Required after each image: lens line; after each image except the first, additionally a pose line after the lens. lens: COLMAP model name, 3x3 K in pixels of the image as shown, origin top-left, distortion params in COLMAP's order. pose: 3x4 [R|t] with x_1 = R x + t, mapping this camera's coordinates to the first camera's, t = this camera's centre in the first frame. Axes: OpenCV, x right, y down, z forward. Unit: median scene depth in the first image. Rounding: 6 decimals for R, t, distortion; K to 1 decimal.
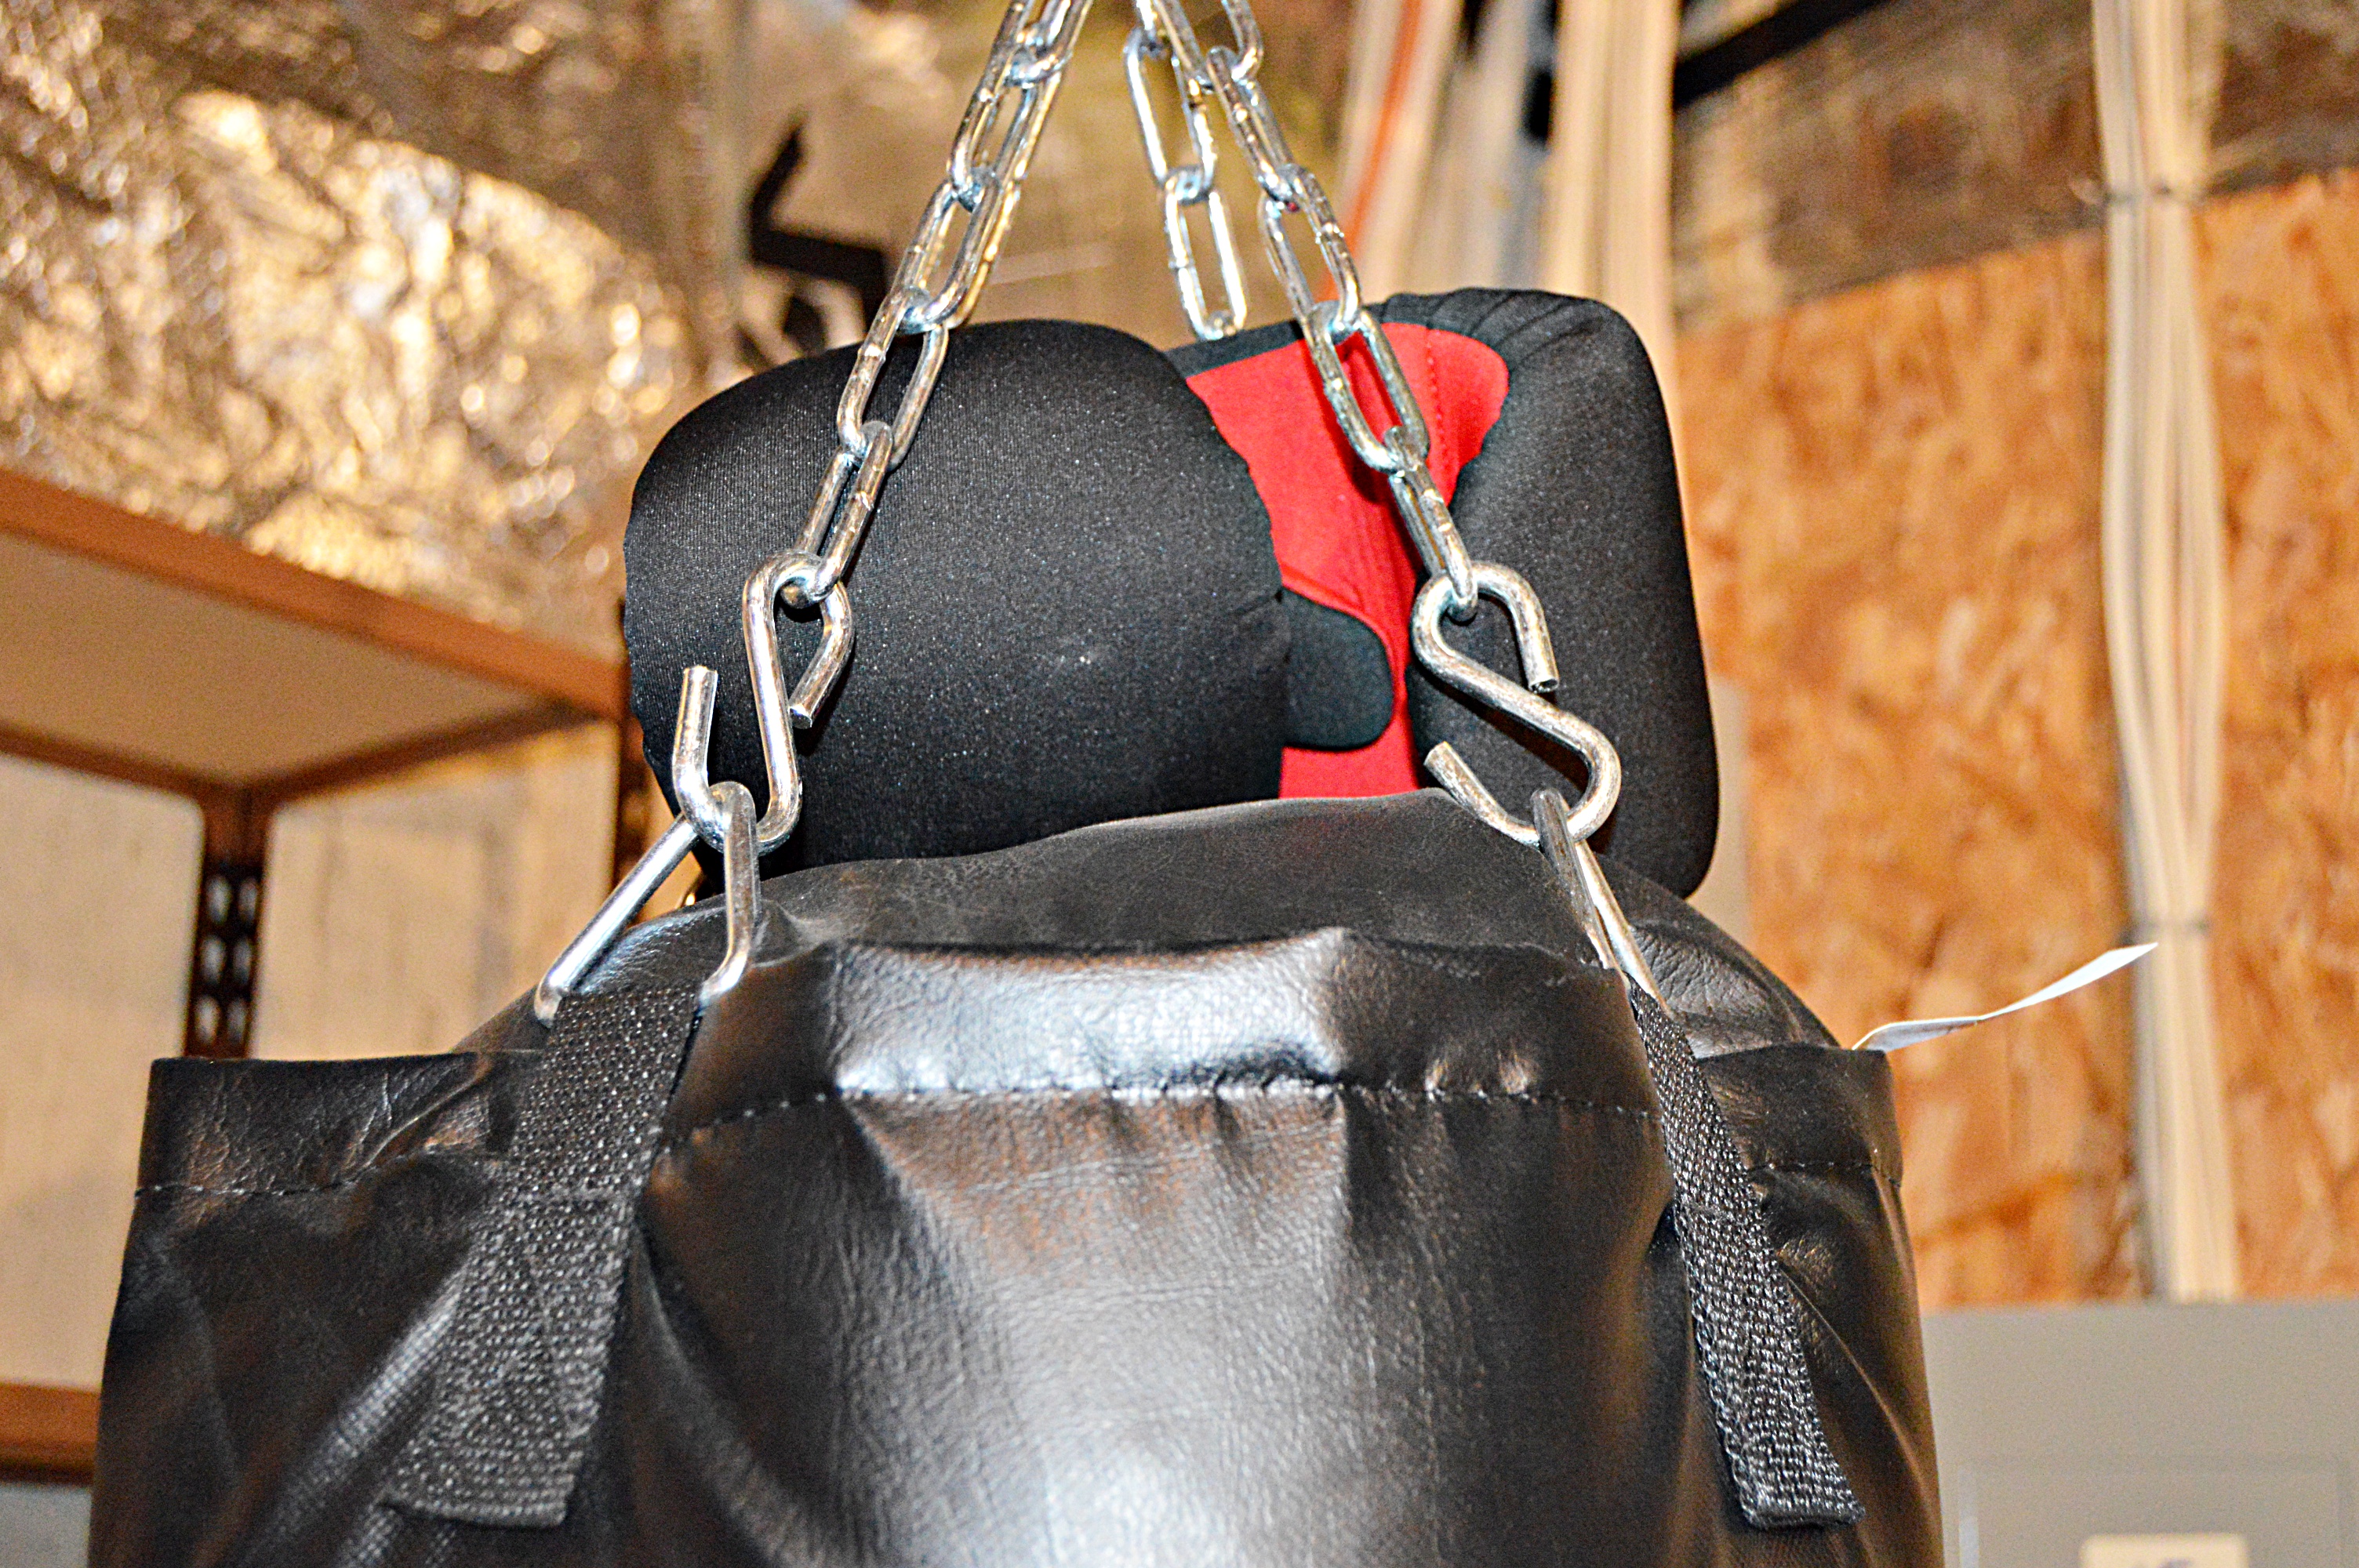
lens RADIAL K [[3266.5, 0, 1179.5], [0, 3266.5, 784.0], [0, 0, 1]] dist [-0.002788, -0.009368]
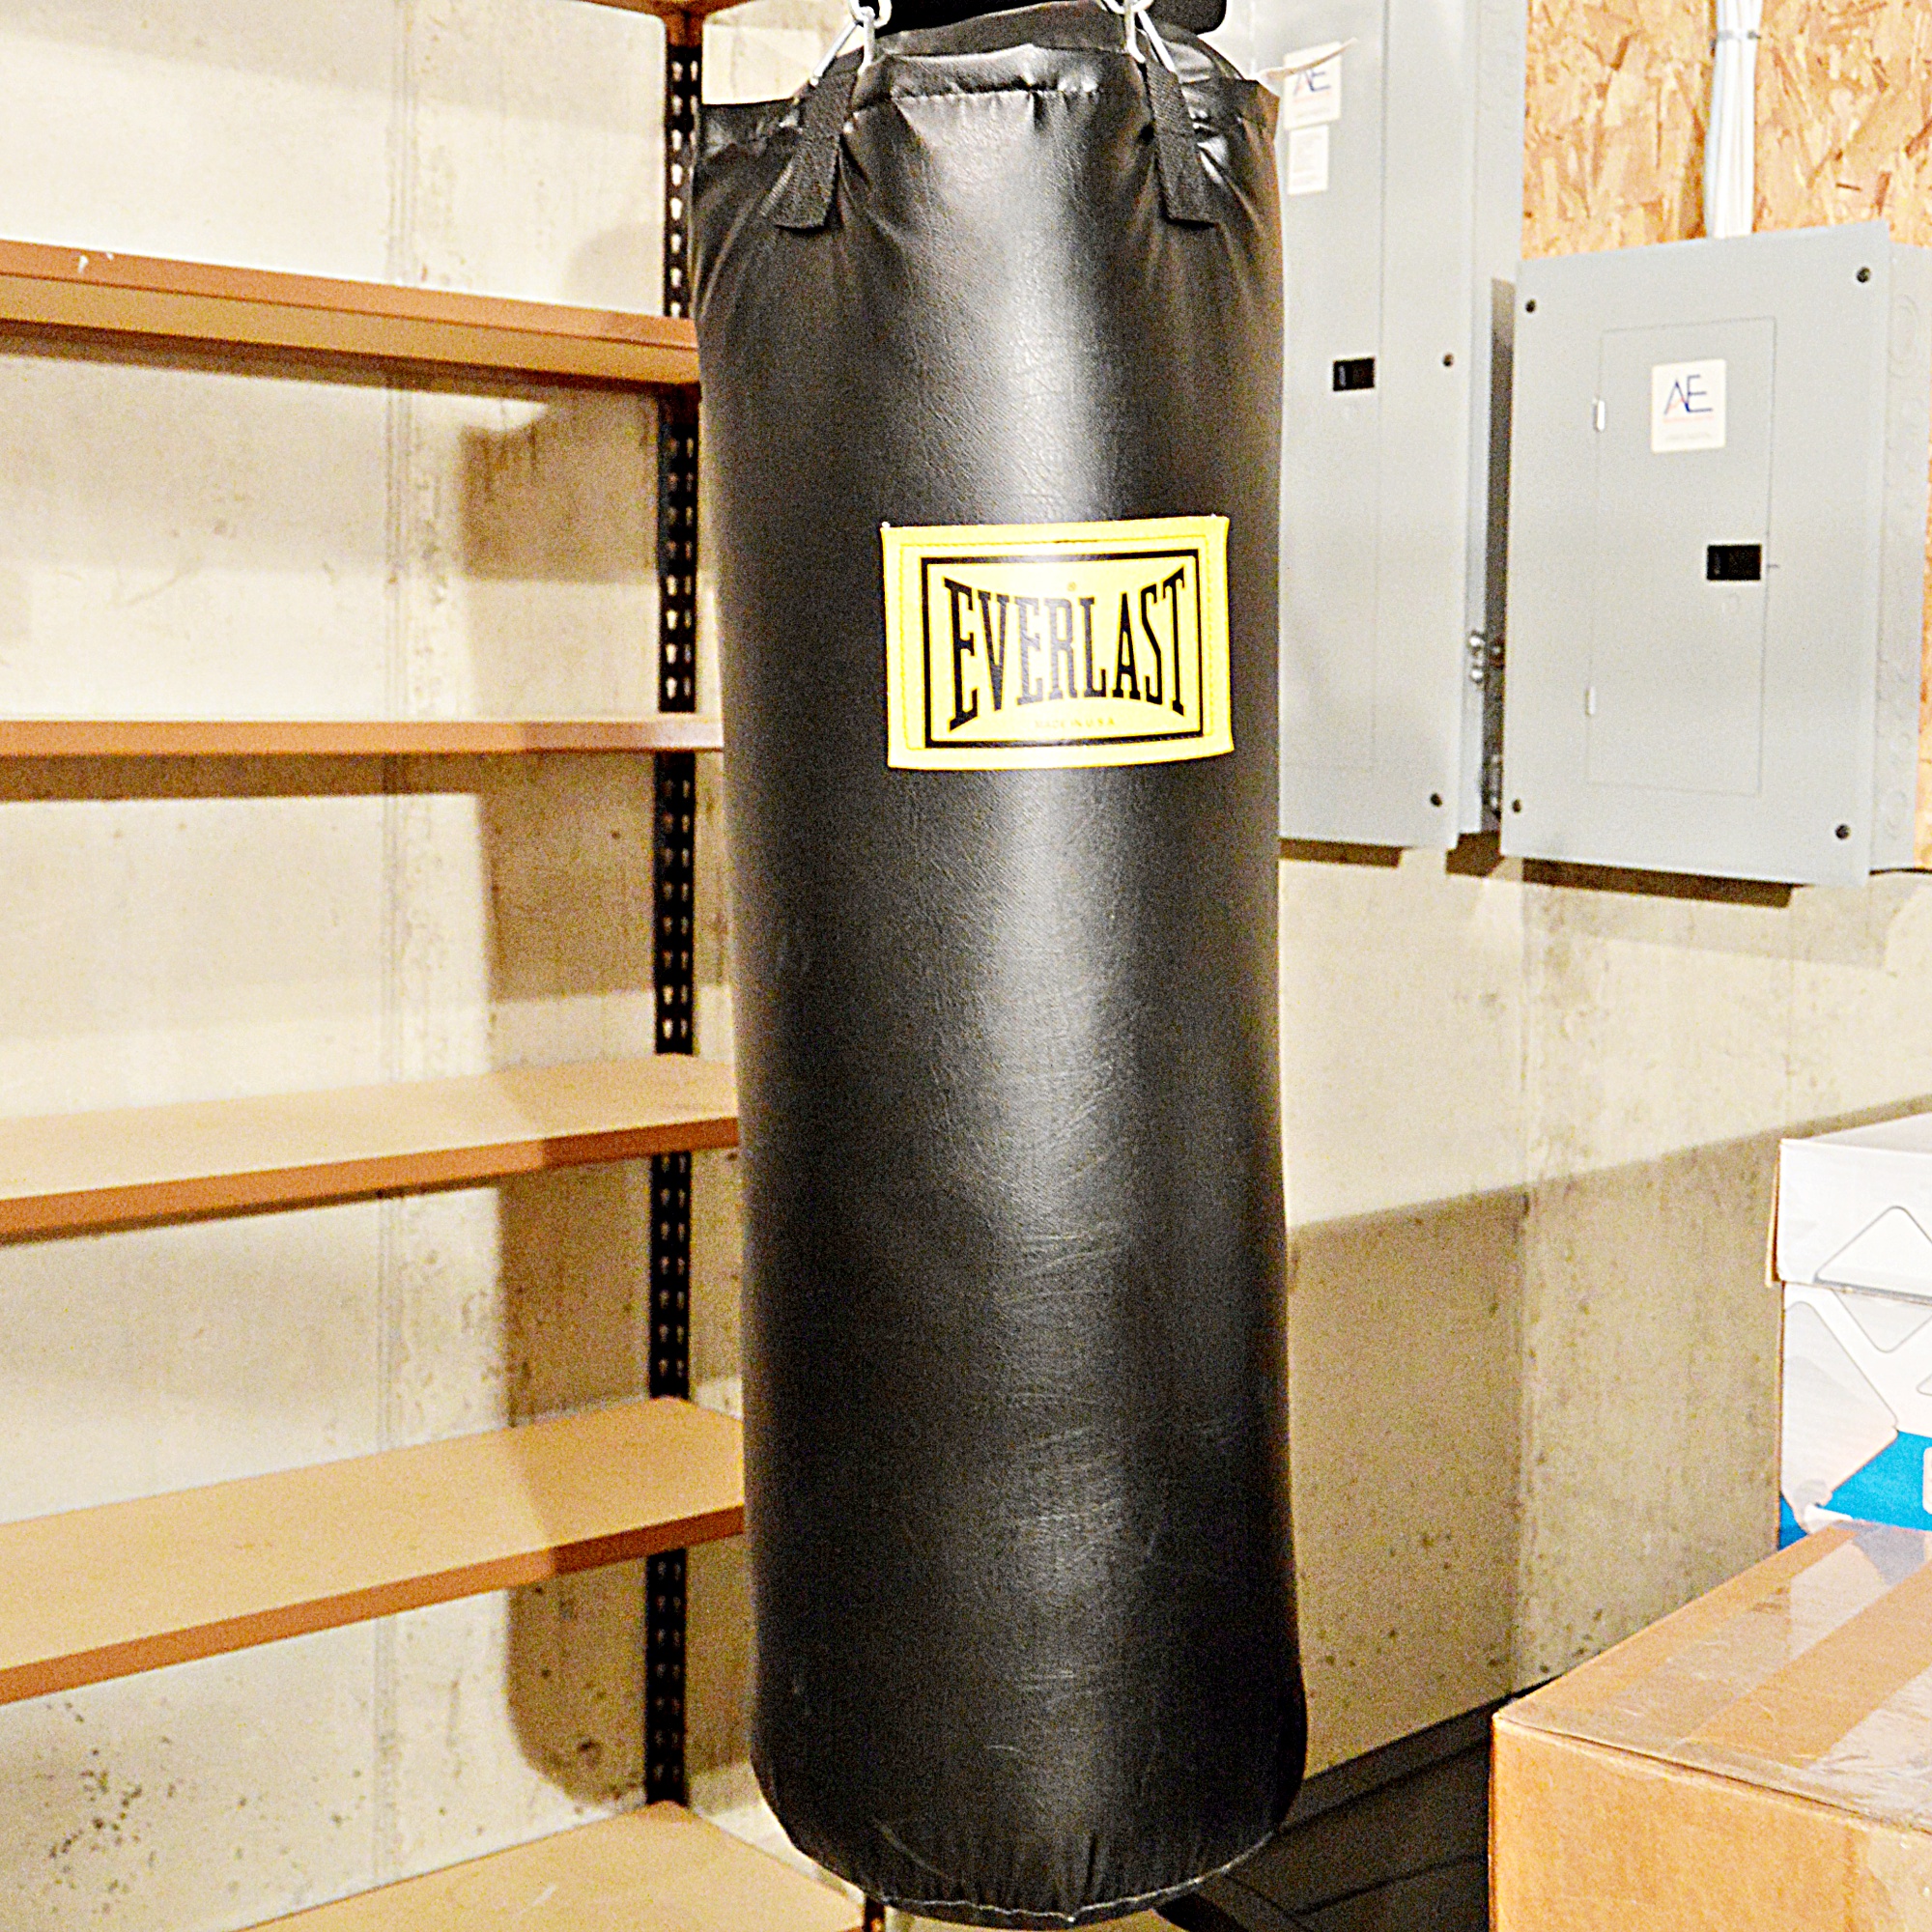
lens RADIAL K [[2662.2, 0, 967.9], [0, 2662.2, 733.9], [0, 0, 1]] dist [-0.004135, 0.000130]
pose [[0.985069, -0.002062, -0.172145, 0.126826], [0.049567, 0.960985, 0.272123, -0.006286], [0.164868, -0.276593, 0.946739, -0.512336]]
